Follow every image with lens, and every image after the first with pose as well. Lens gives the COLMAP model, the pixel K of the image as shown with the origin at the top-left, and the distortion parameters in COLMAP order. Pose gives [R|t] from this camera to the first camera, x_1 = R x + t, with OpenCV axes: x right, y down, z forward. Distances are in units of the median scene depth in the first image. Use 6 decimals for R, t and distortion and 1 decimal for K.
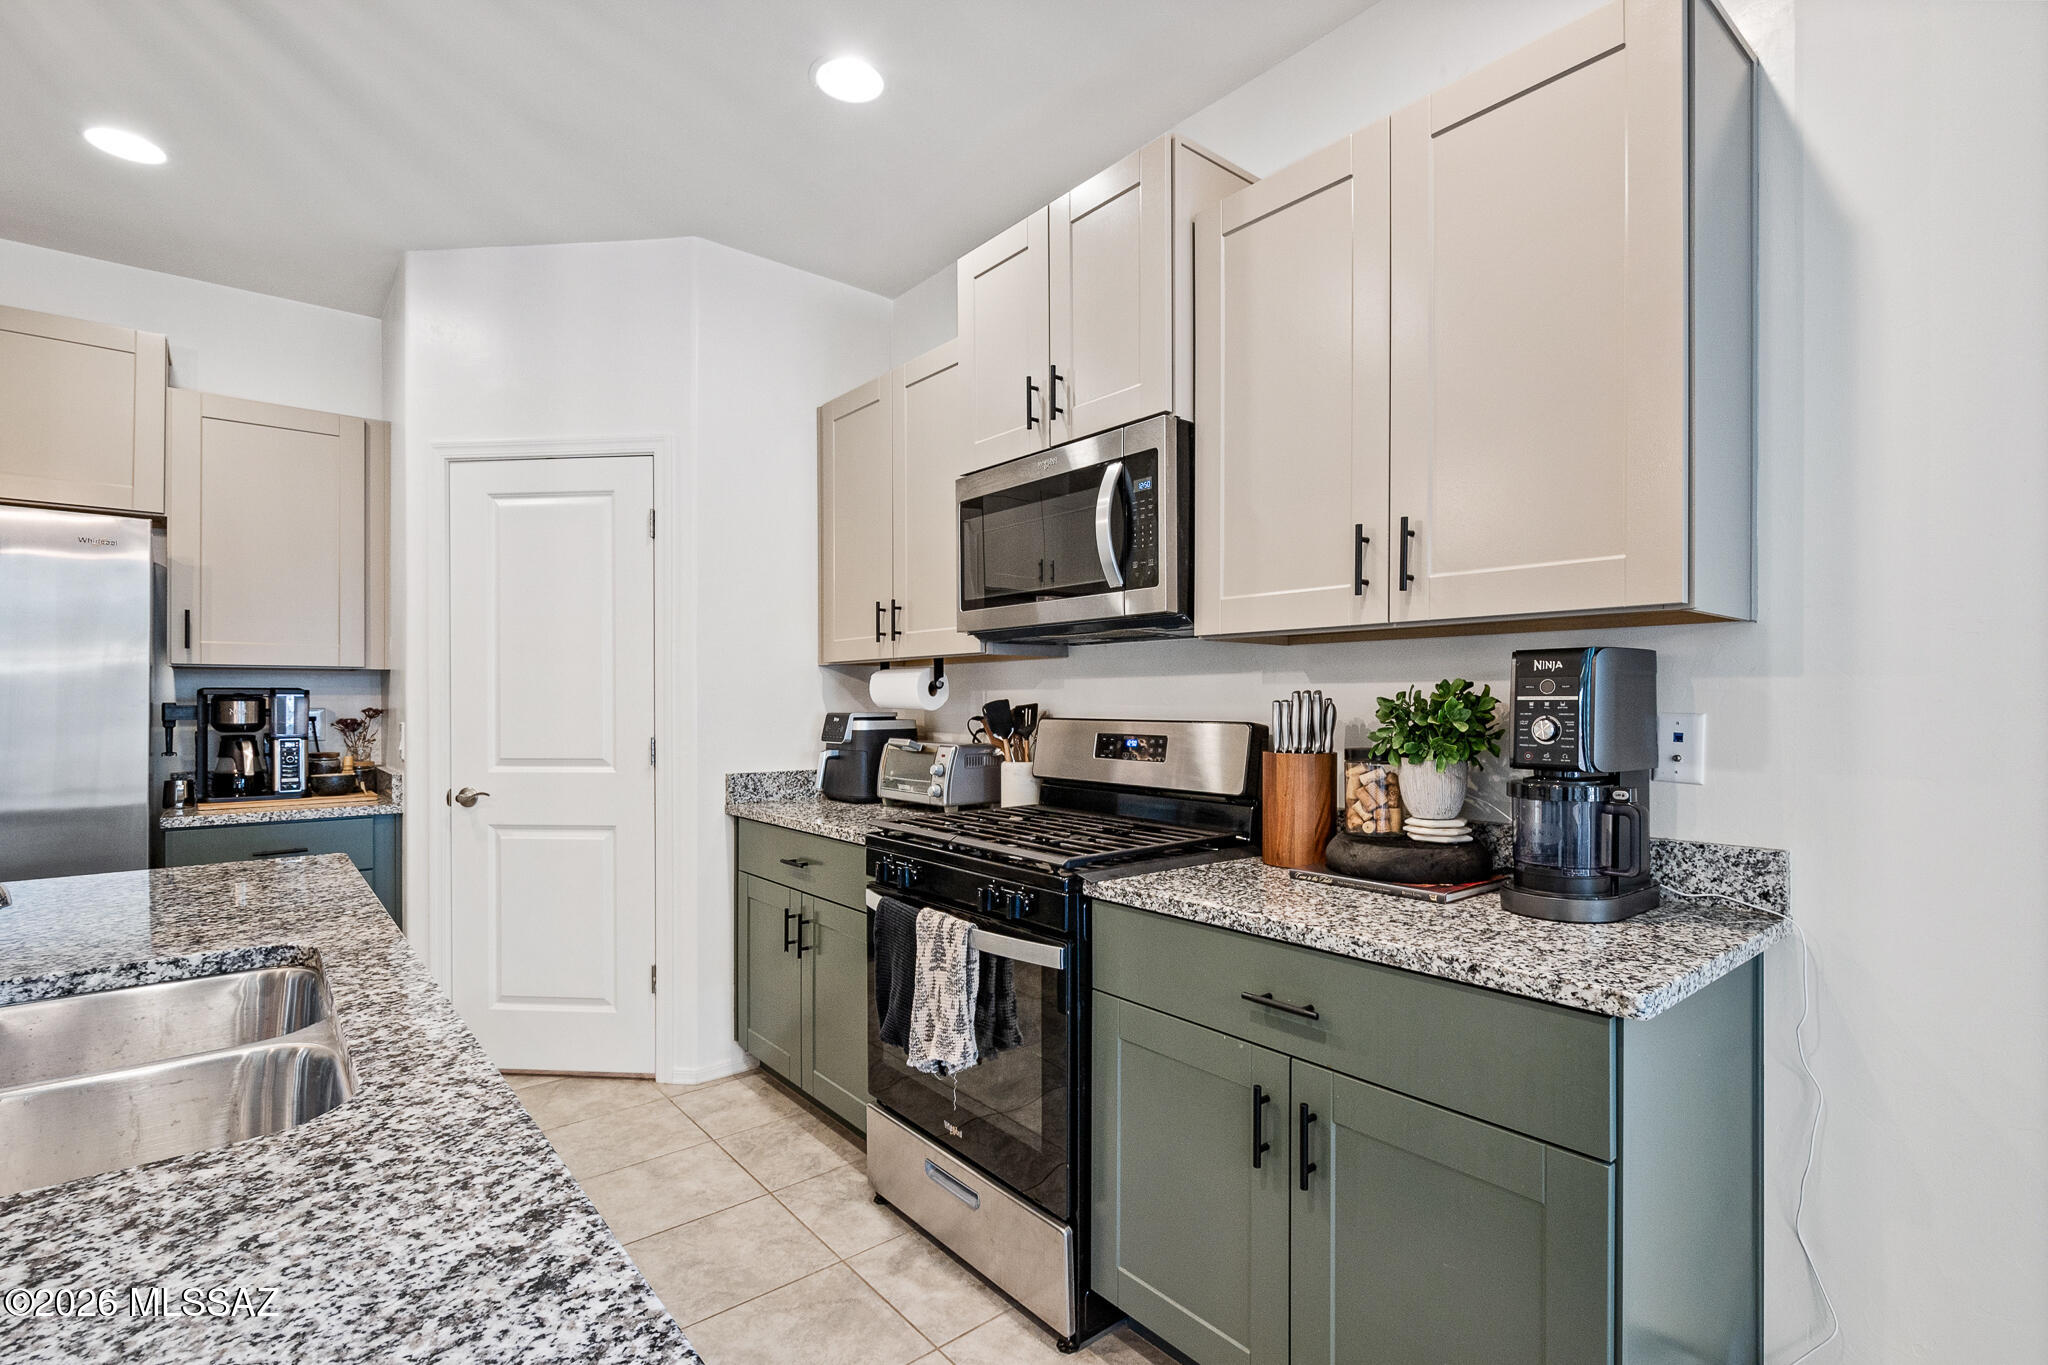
lens RADIAL K [[942.7, 0, 1025.2], [0, 942.7, 700.9], [0, 0, 1]] dist [-0.002163, -0.000607]
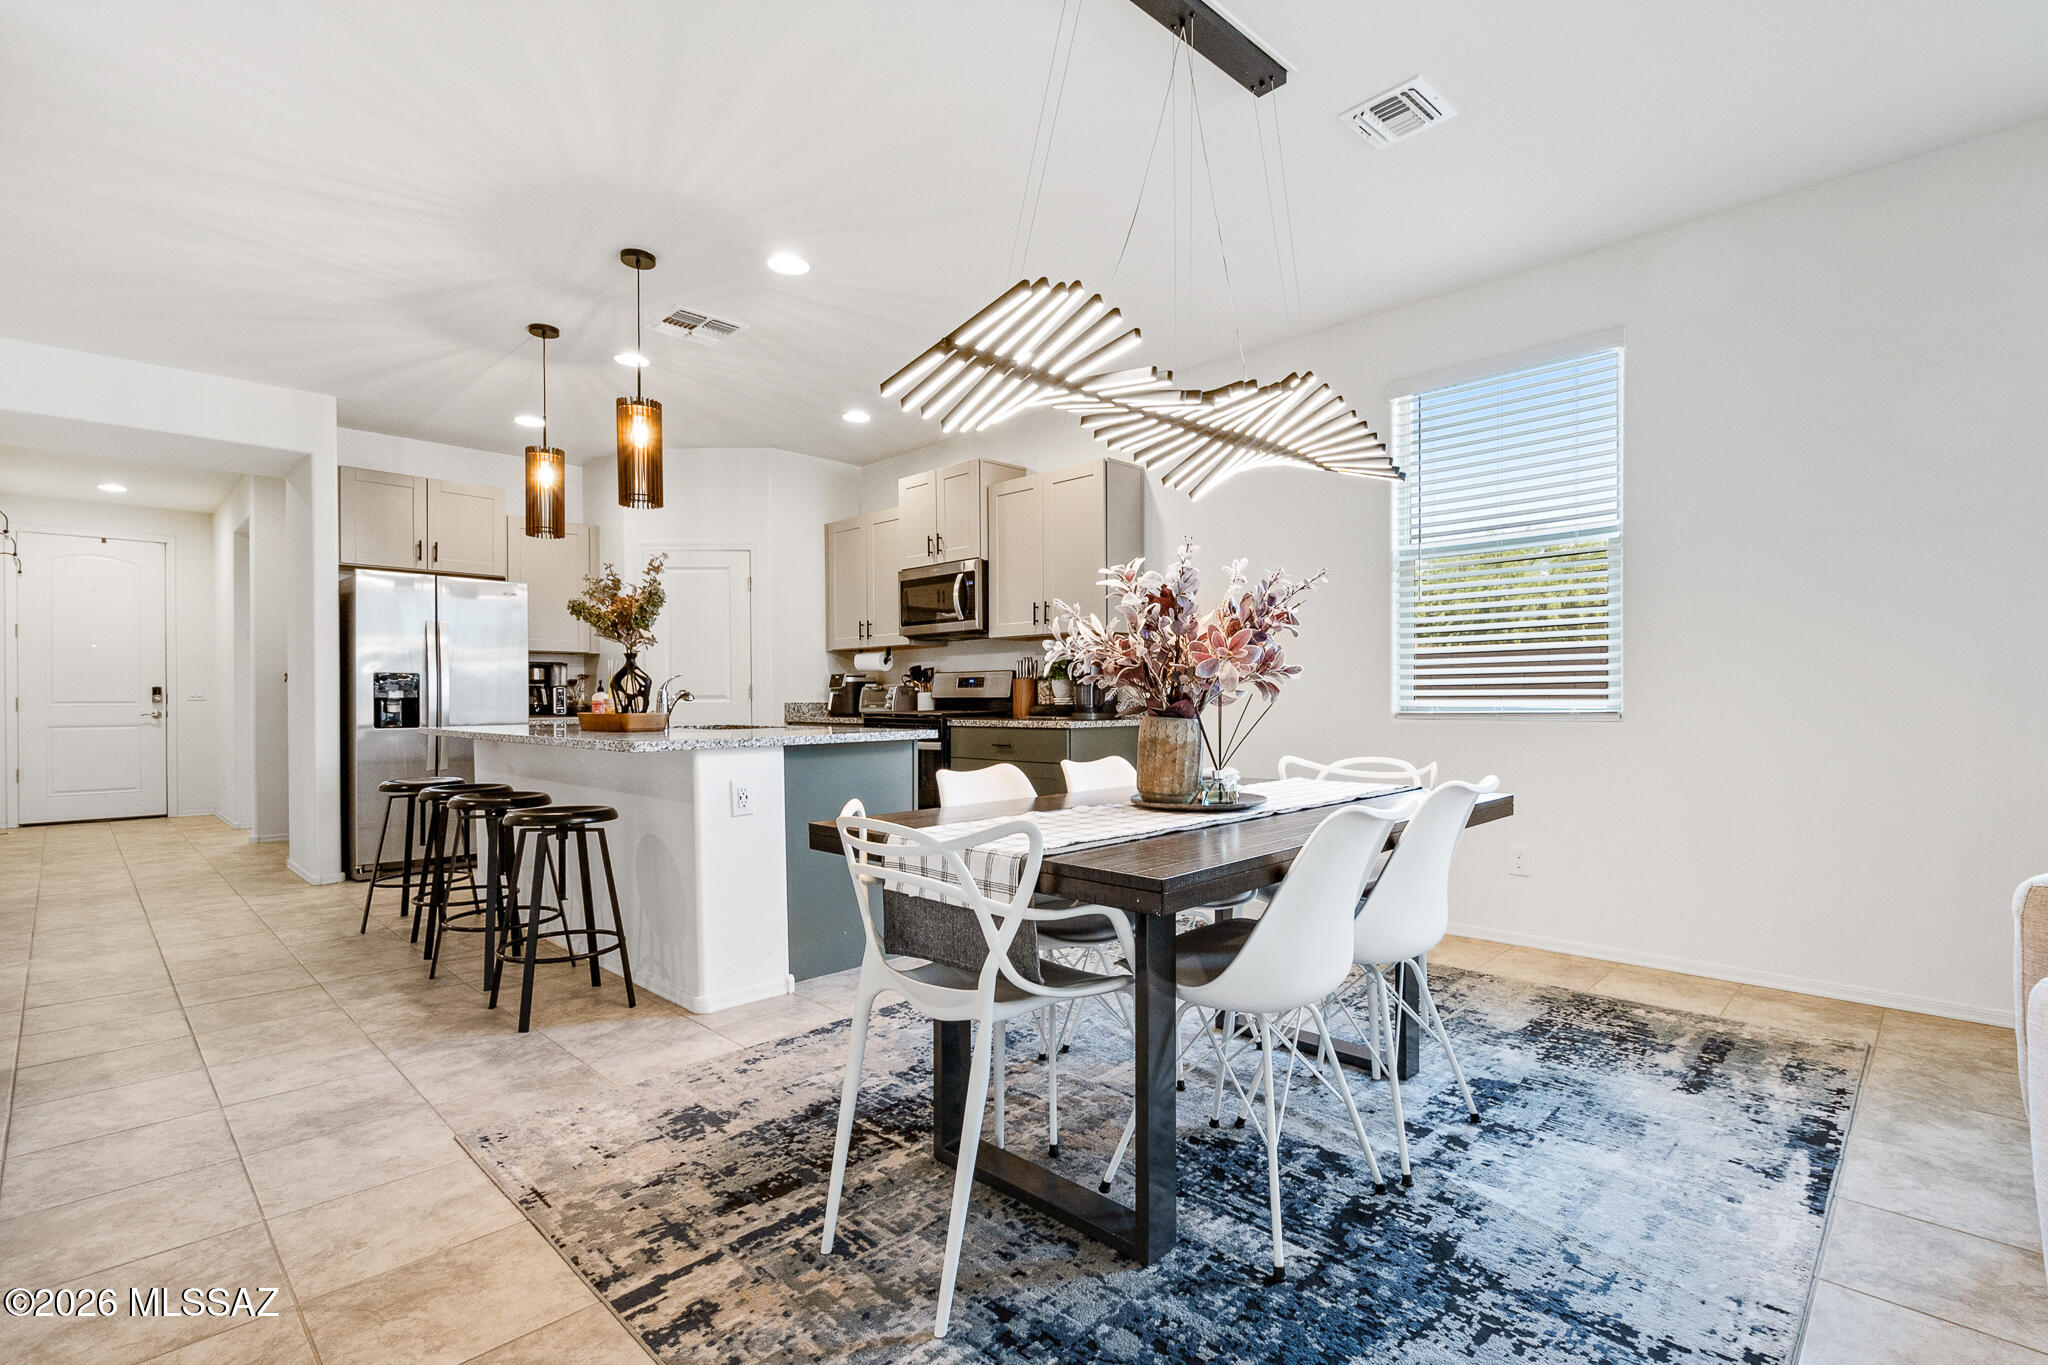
lens RADIAL K [[942.7, 0, 1025.2], [0, 942.7, 700.9], [0, 0, 1]] dist [-0.002163, -0.000607]
pose [[0.995200, -0.005909, 0.097686, 0.010420], [0.005633, 0.999979, 0.003094, 0.077969], [-0.097702, -0.002529, 0.995213, -1.272384]]
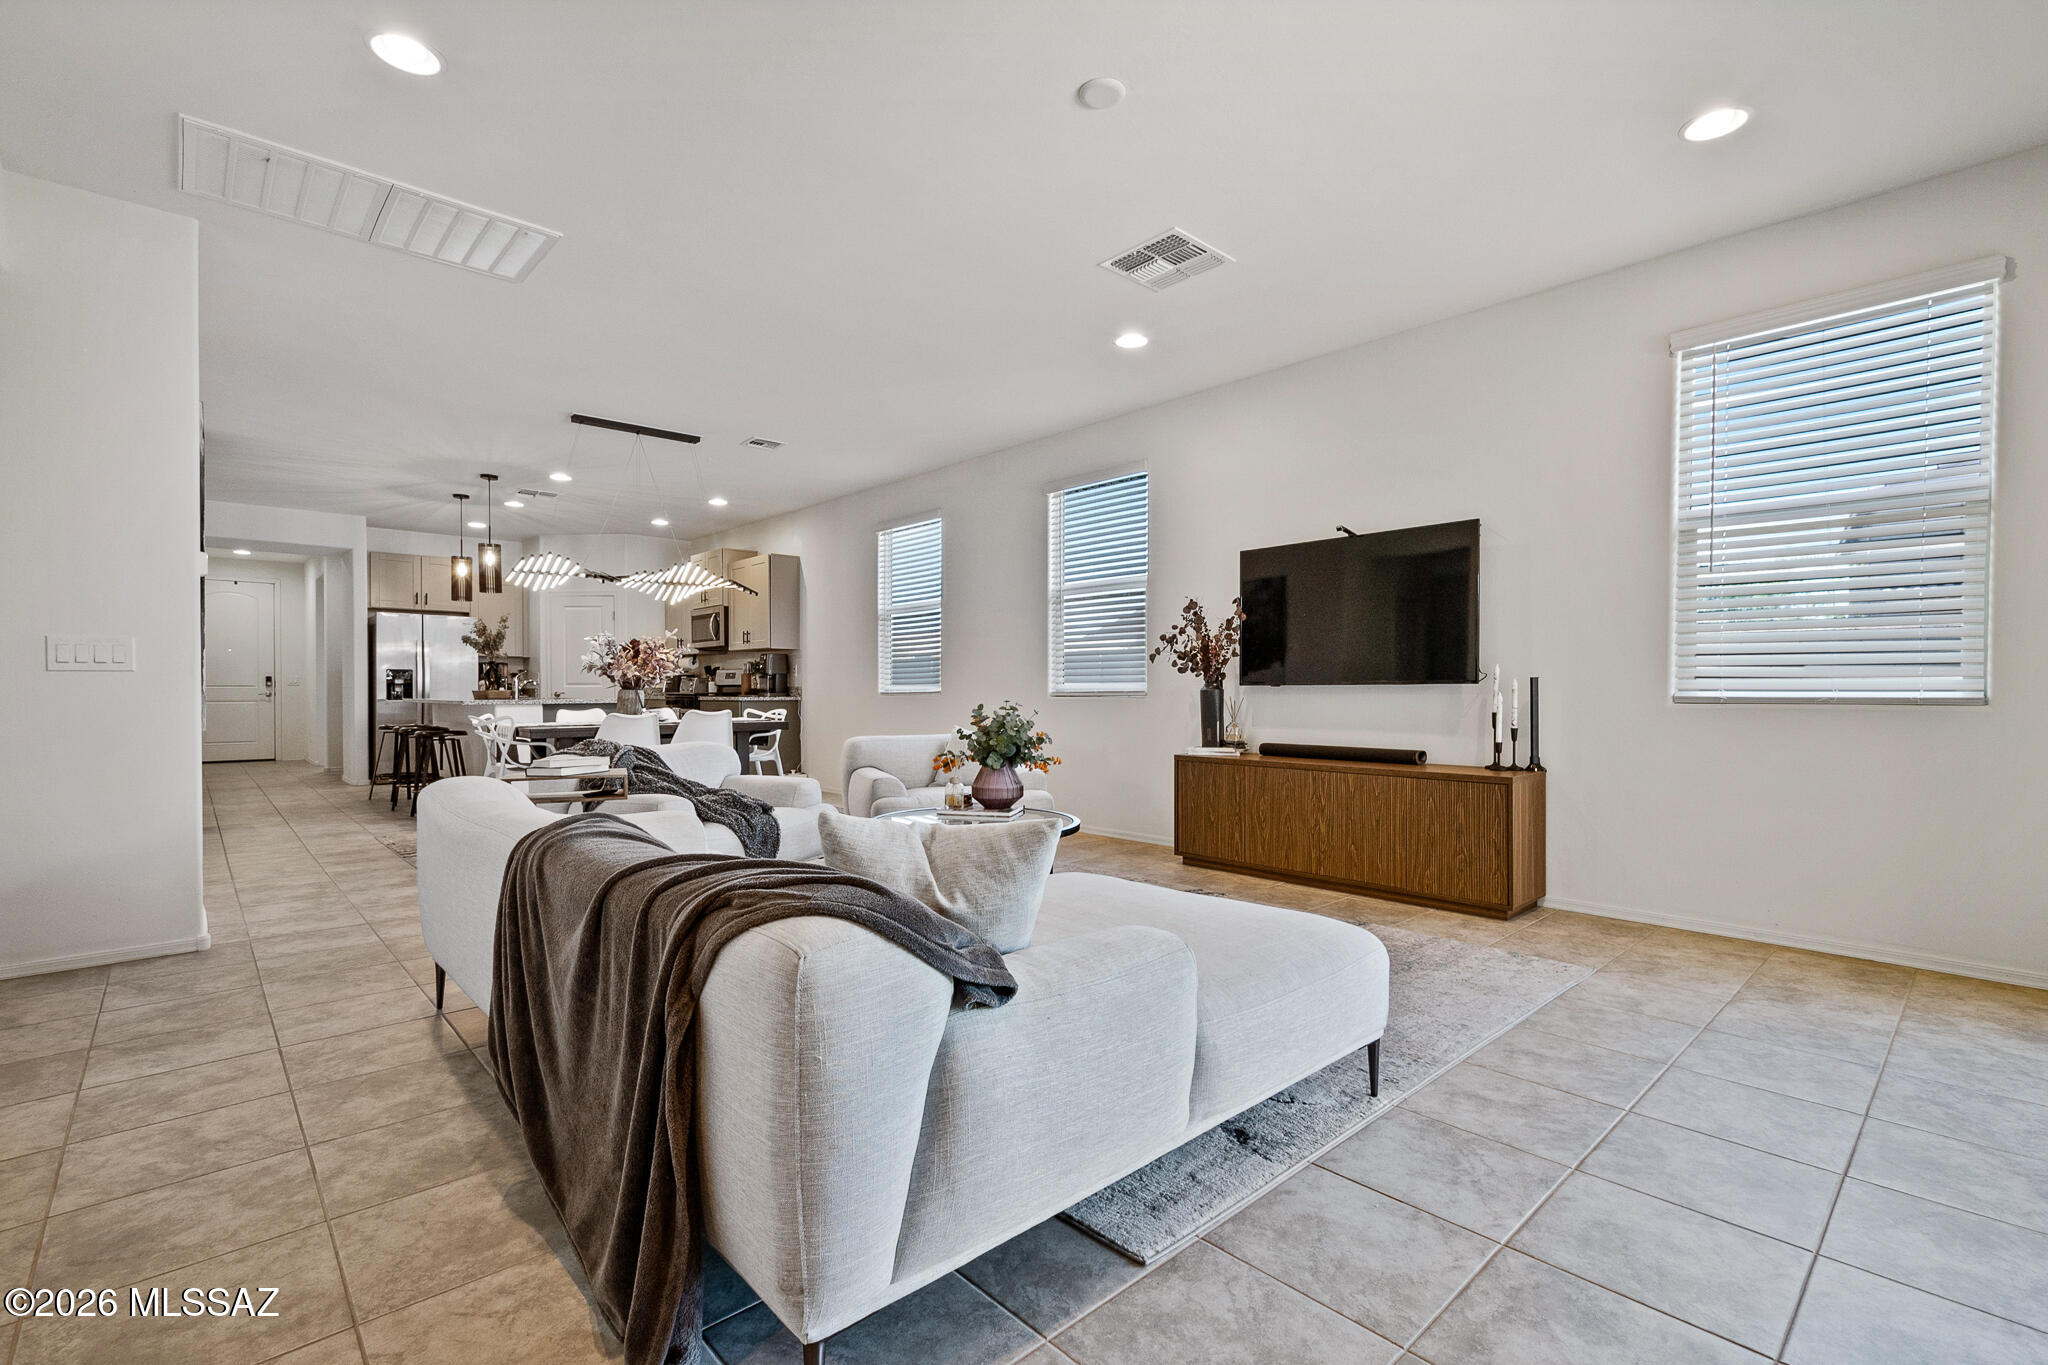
lens RADIAL K [[912.3, 0, 1041.3], [0, 912.3, 694.4], [0, 0, 1]] dist [0.003436, 0.000471]
pose [[0.998420, -0.002723, 0.056118, 1.100025], [0.002388, 0.999979, 0.006034, 0.097669], [-0.056133, -0.005890, 0.998406, -2.734857]]
